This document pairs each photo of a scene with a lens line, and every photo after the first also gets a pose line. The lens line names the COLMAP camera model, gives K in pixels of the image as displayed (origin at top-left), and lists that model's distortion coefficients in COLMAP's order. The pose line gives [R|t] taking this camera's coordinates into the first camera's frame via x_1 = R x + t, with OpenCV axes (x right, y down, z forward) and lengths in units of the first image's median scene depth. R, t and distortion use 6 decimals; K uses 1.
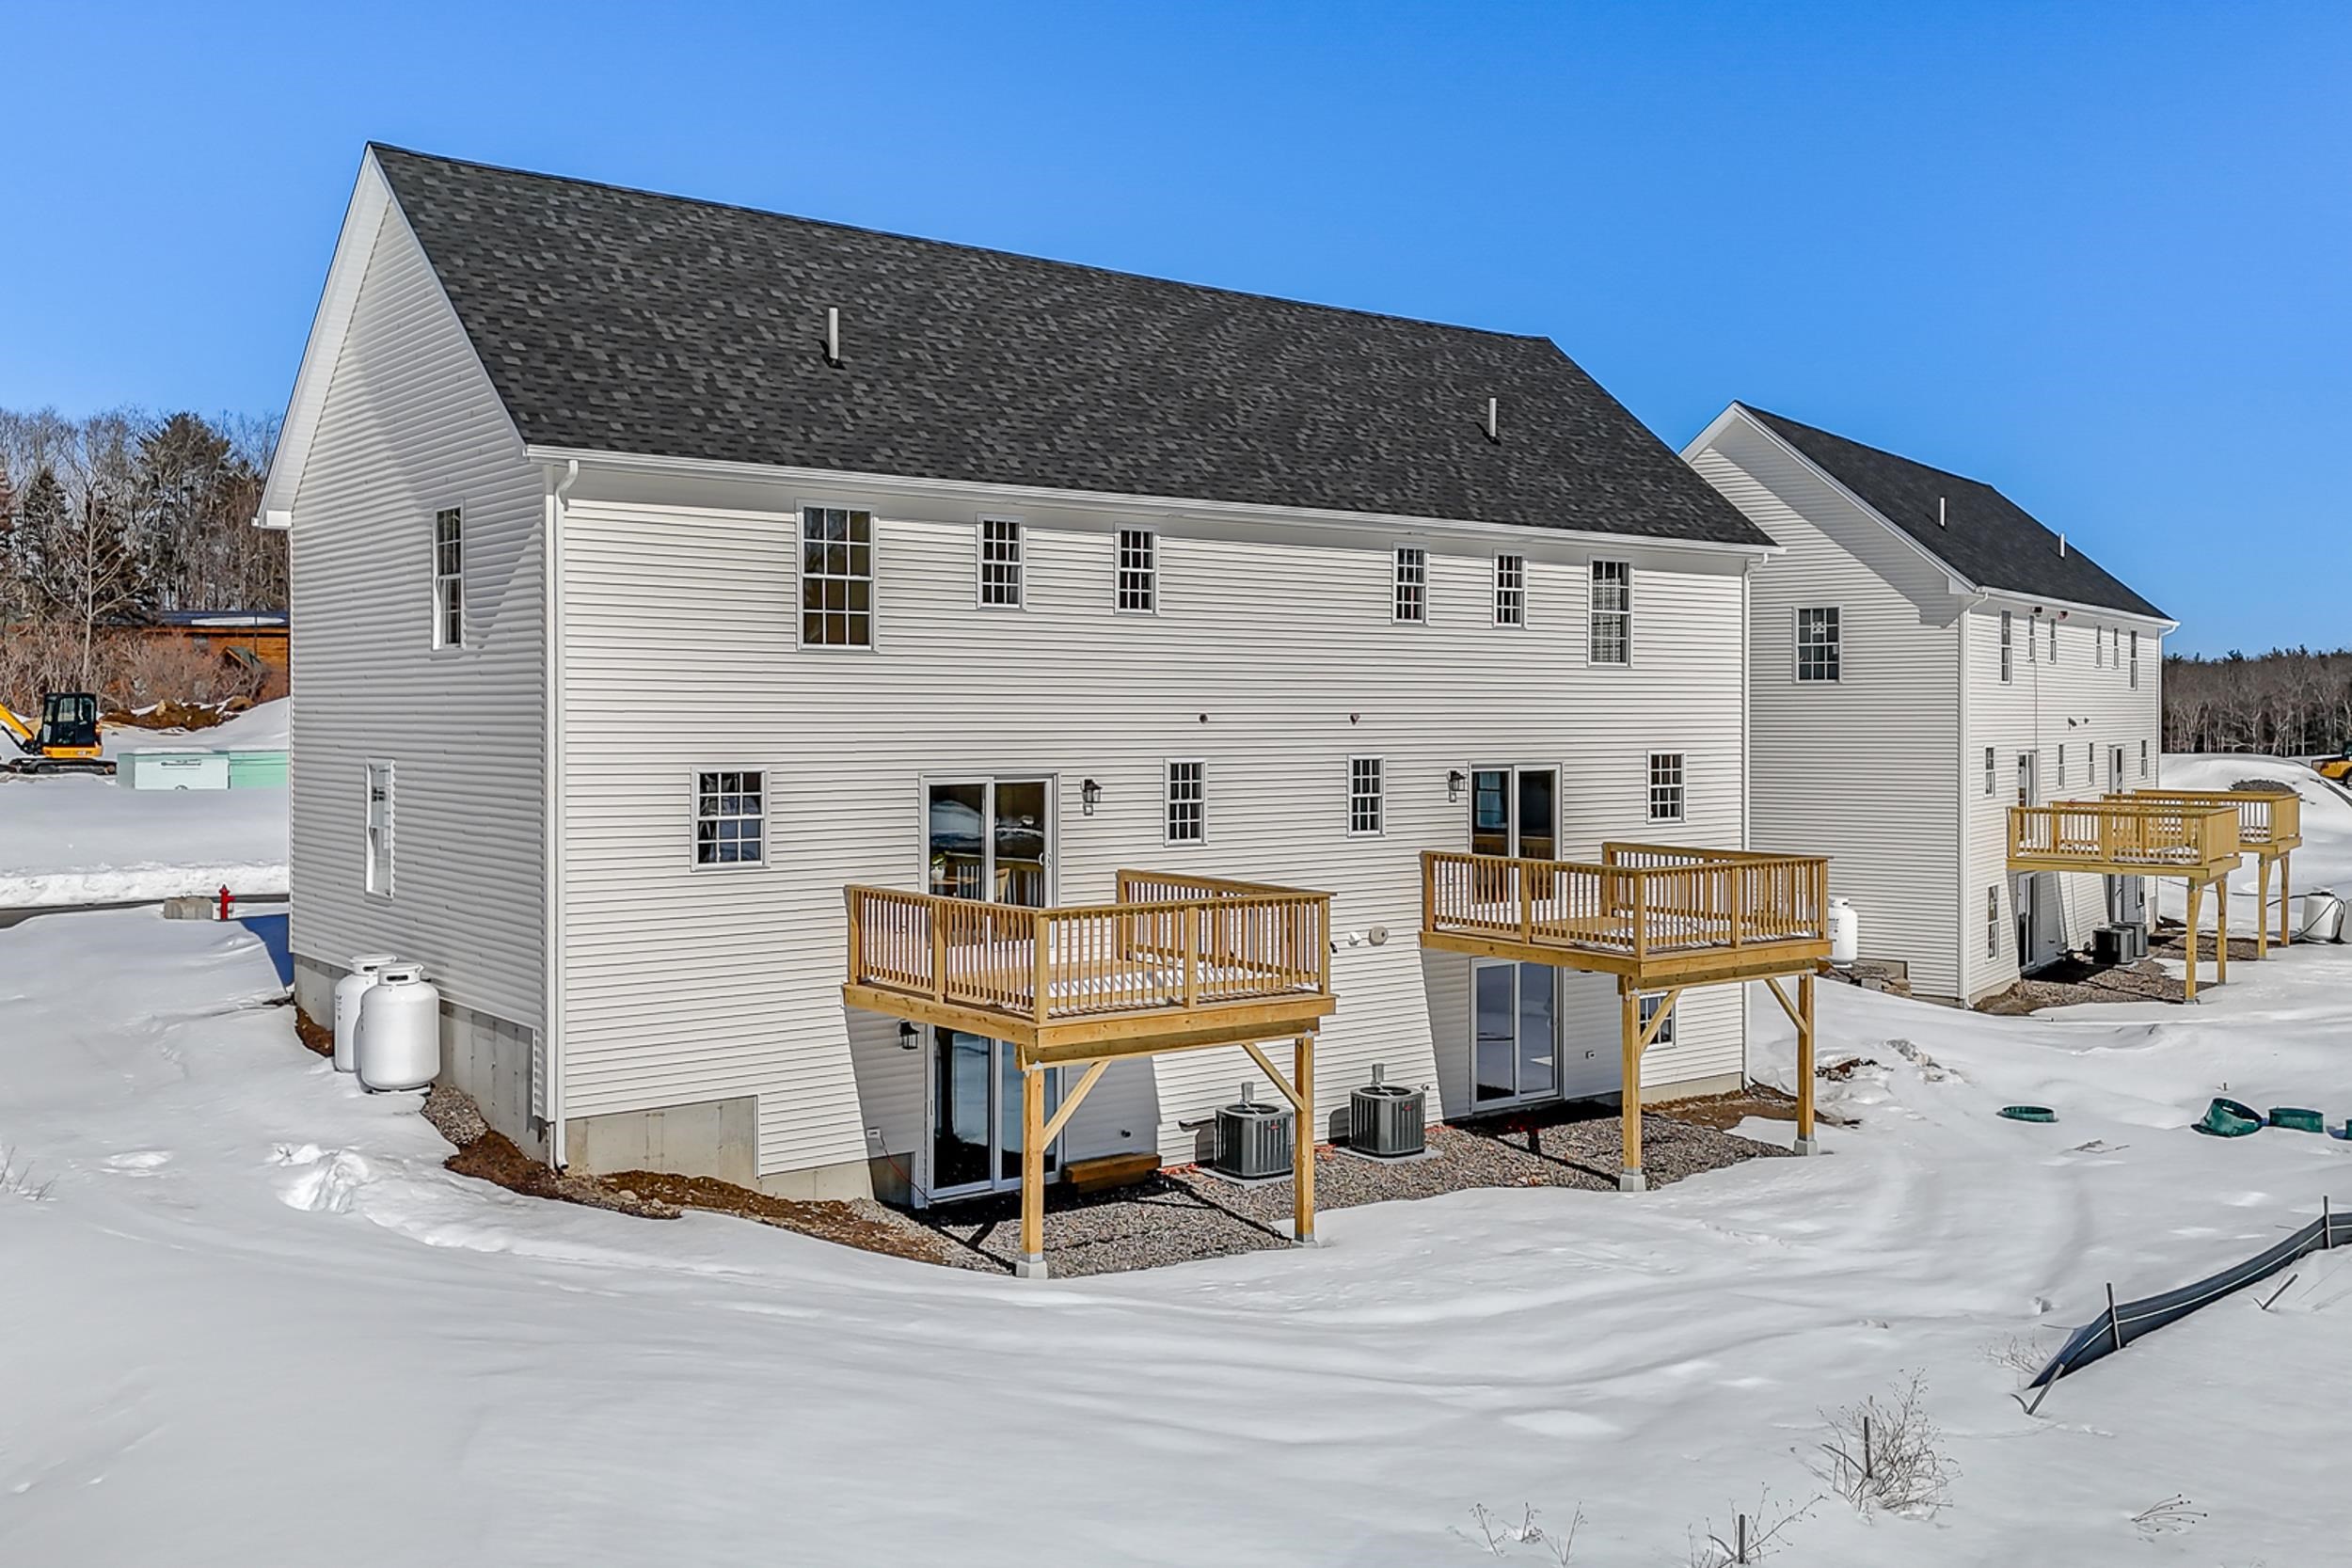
lens RADIAL K [[2078.7, 0, 1152.5], [0, 2078.7, 730.1], [0, 0, 1]] dist [0.073653, -0.079249]
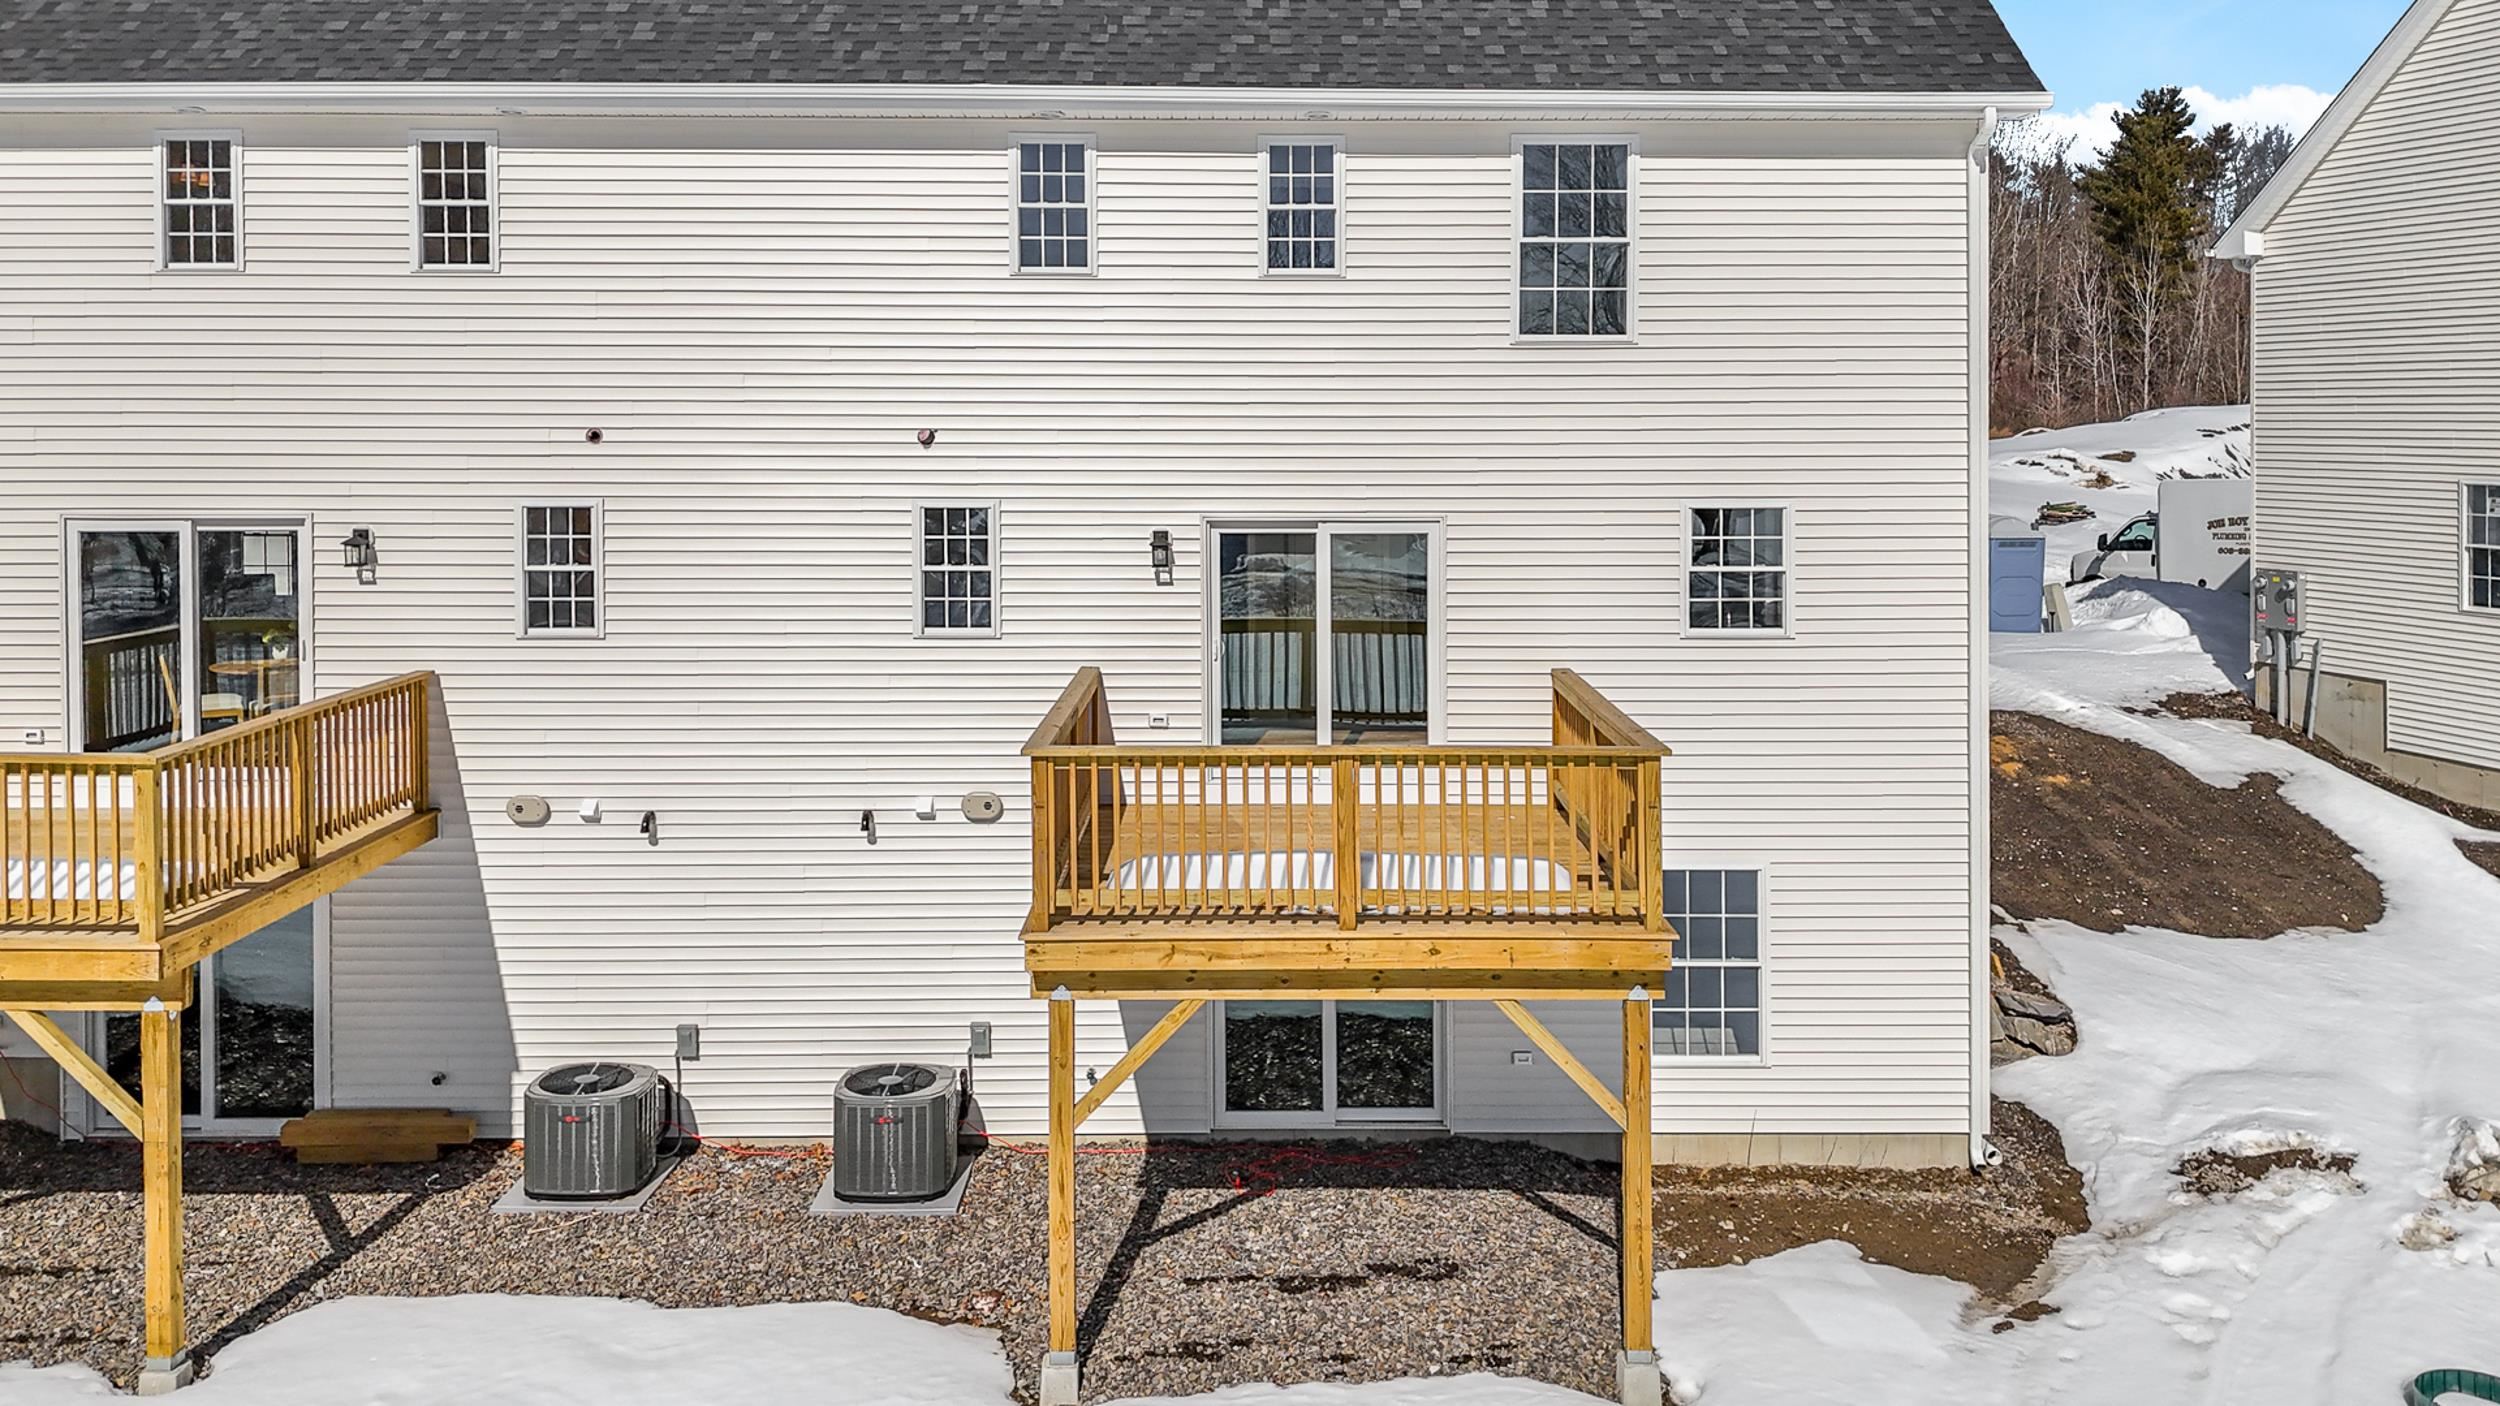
lens RADIAL K [[1866.2, 0, 1388.4], [0, 1866.2, 486.2], [0, 0, 1]] dist [0.081085, -0.064833]
pose [[0.797982, 0.017091, -0.602439, 0.559336], [-0.005932, 0.999772, 0.020506, -0.003776], [0.602652, -0.012789, 0.797901, 0.695053]]
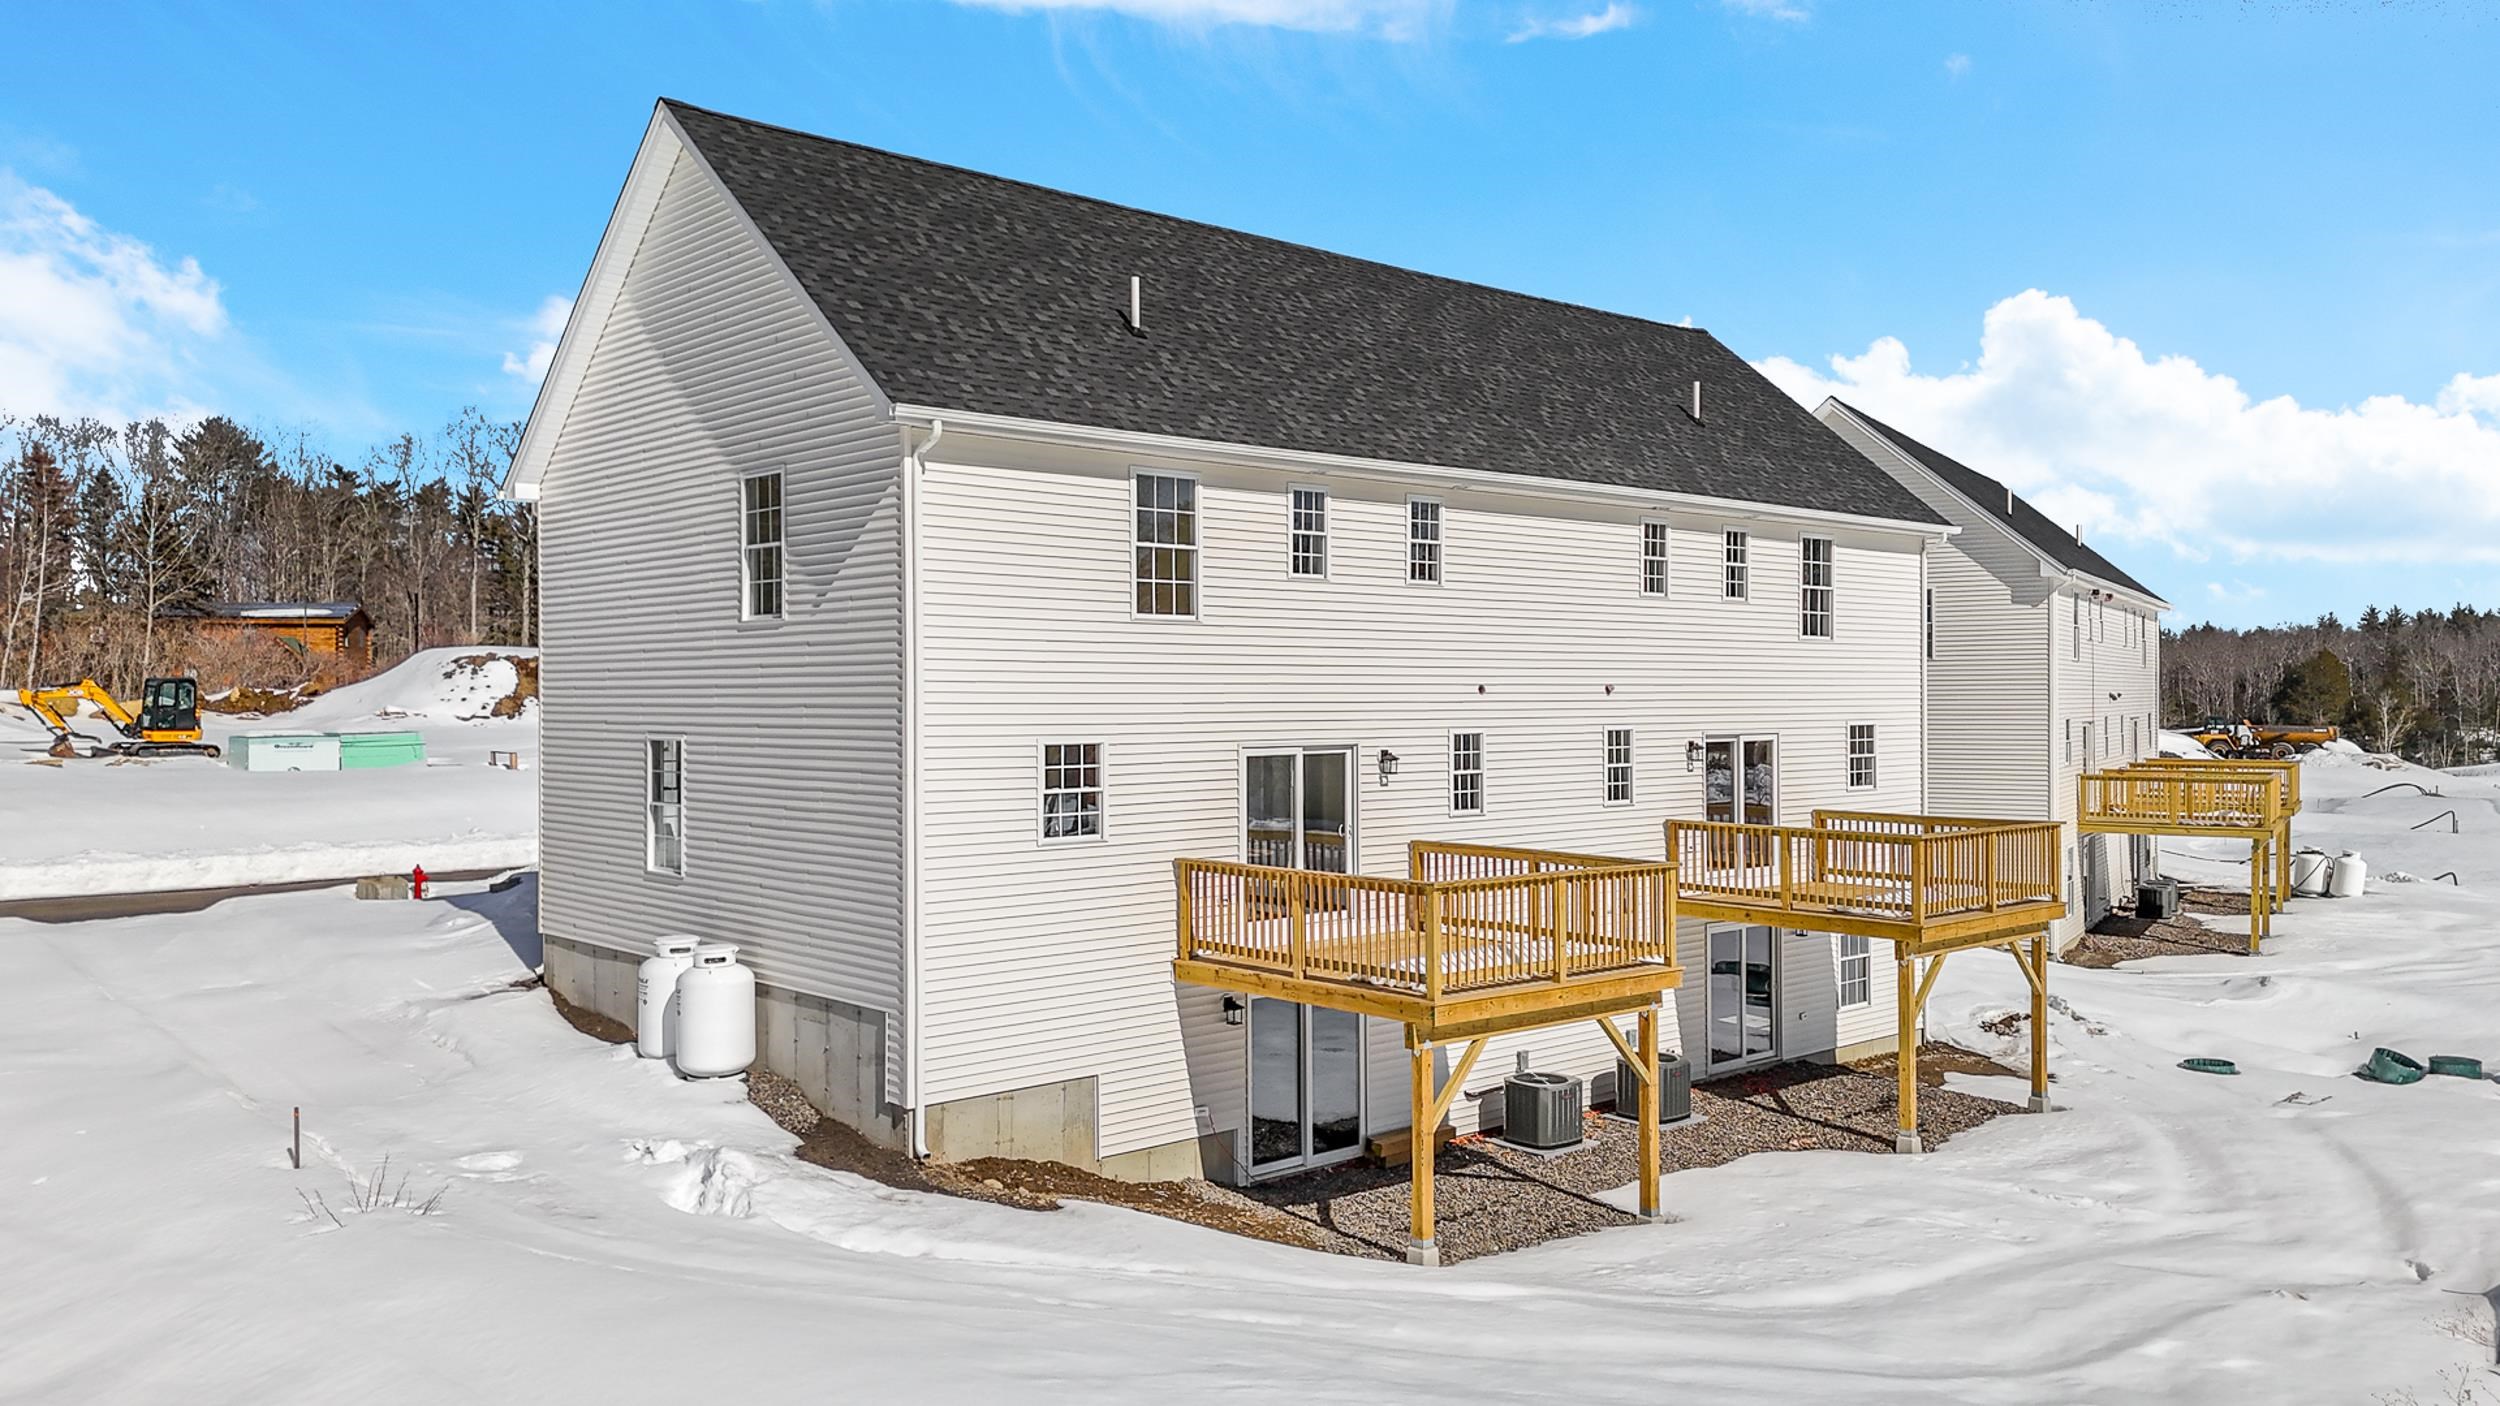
lens RADIAL K [[1866.2, 0, 1232.7], [0, 1866.2, 702.1], [0, 0, 1]] dist [0.081085, -0.064833]
pose [[0.997547, -0.004653, 0.069849, -0.160455], [0.005060, 0.999971, -0.005648, 0.004949], [-0.069821, 0.005988, 0.997542, 0.105331]]
